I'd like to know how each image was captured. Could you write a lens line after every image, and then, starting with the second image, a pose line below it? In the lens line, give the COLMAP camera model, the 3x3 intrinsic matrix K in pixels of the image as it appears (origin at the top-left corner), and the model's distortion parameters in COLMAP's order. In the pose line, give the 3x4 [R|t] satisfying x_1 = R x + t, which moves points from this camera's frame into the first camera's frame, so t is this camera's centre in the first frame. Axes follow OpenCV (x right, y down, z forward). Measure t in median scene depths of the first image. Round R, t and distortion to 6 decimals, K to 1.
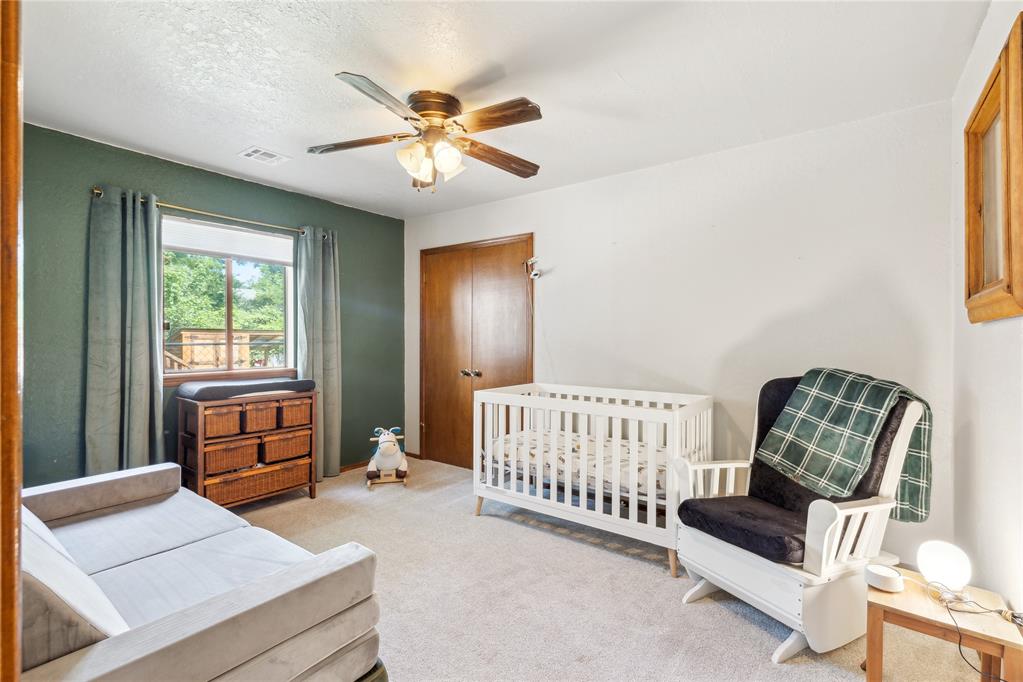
lens RADIAL K [[461.3, 0, 514.3], [0, 461.3, 337.4], [0, 0, 1]] dist [0.004054, -0.001702]
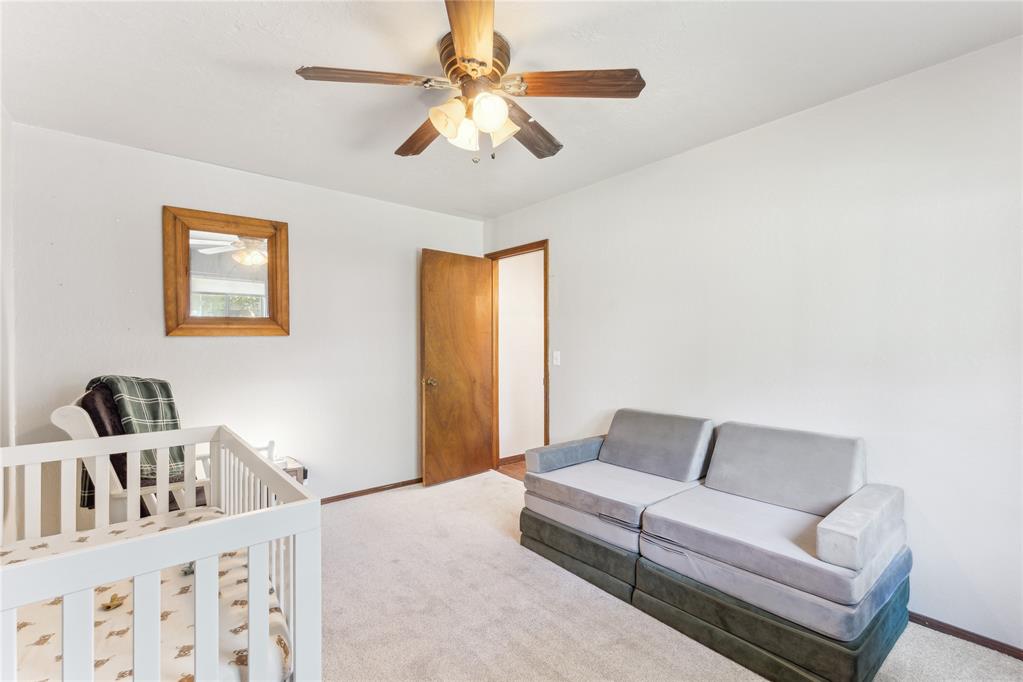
lens RADIAL K [[461.3, 0, 513.0], [0, 461.3, 342.3], [0, 0, 1]] dist [0.004054, -0.001702]
pose [[-0.974455, 0.004820, 0.224531, -0.325414], [0.005165, 0.999986, 0.000949, -0.001890], [-0.224523, 0.002085, -0.974467, 1.383395]]
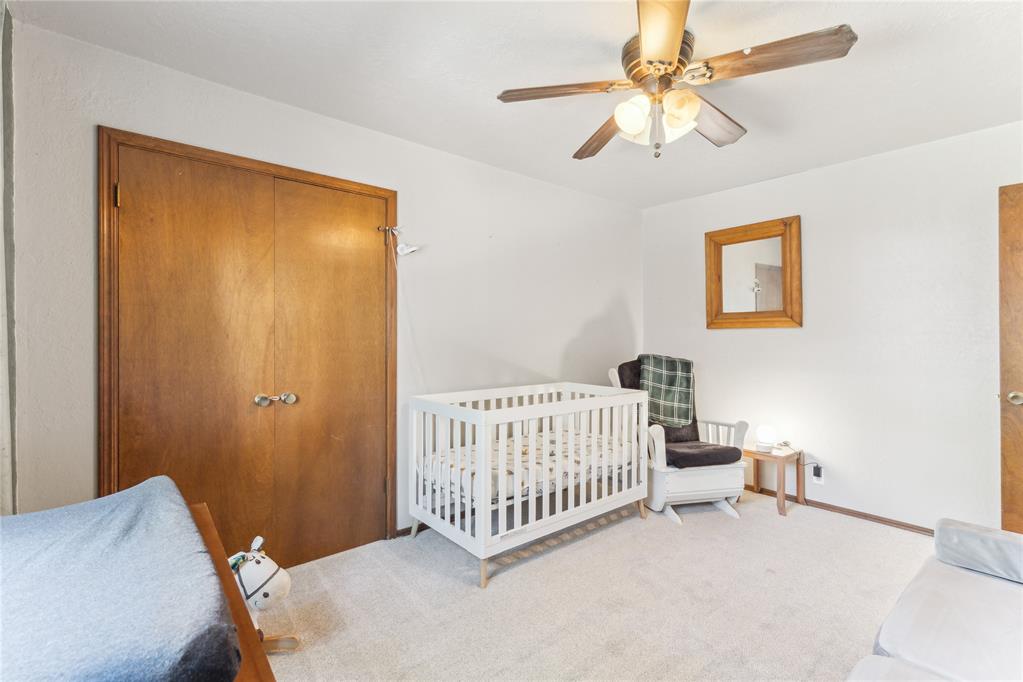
lens RADIAL K [[461.3, 0, 512.8], [0, 461.3, 337.2], [0, 0, 1]] dist [0.004054, -0.001702]
pose [[0.234364, -0.004632, 0.972138, -0.798837], [-0.000111, 0.999989, 0.004792, -0.000376], [-0.972149, -0.001231, 0.234361, 0.835493]]
